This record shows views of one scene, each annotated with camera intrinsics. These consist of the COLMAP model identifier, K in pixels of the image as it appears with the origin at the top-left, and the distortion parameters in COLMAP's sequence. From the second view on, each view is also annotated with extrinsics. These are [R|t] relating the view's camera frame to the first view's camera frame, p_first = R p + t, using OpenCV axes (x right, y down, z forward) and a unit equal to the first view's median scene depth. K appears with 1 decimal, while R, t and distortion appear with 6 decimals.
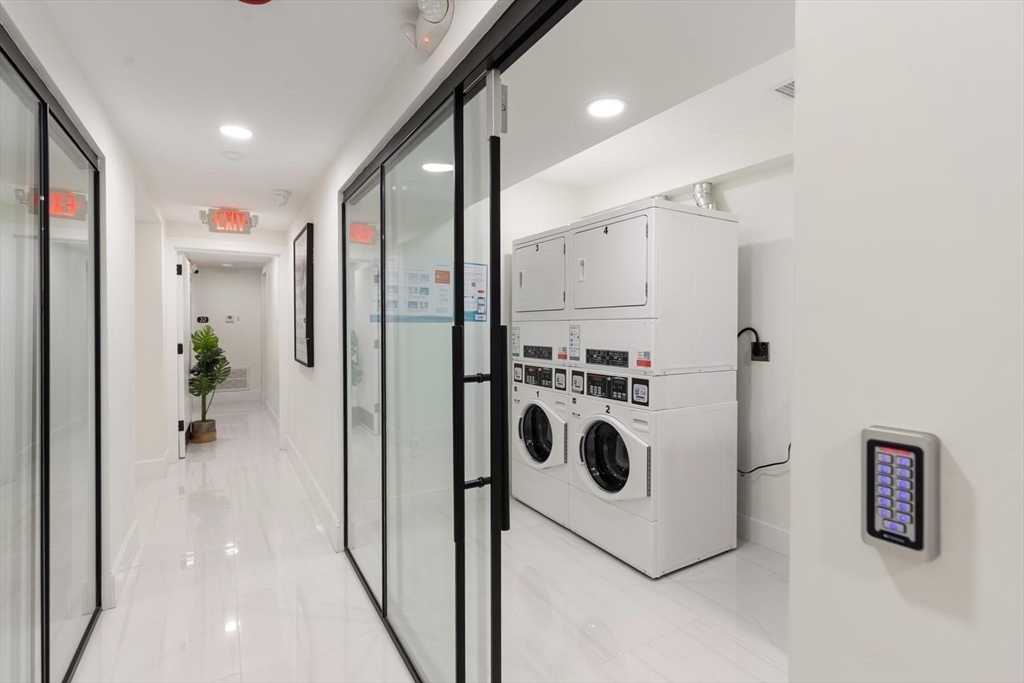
lens RADIAL K [[471.5, 0, 512.8], [0, 471.5, 334.2], [0, 0, 1]] dist [-0.000216, 0.000234]
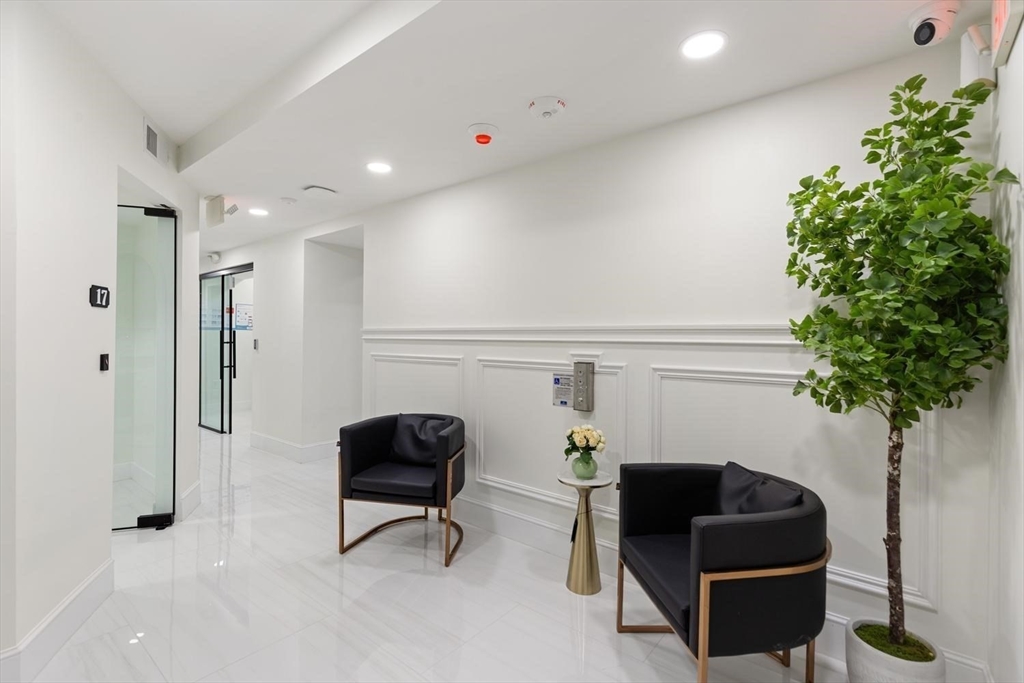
lens RADIAL K [[471.5, 0, 509.1], [0, 471.5, 342.5], [0, 0, 1]] dist [-0.000216, 0.000234]
pose [[0.946050, 0.006325, 0.323959, 0.995696], [-0.004435, 0.999969, -0.006571, 0.109803], [-0.323991, 0.004780, 0.946048, -4.035319]]
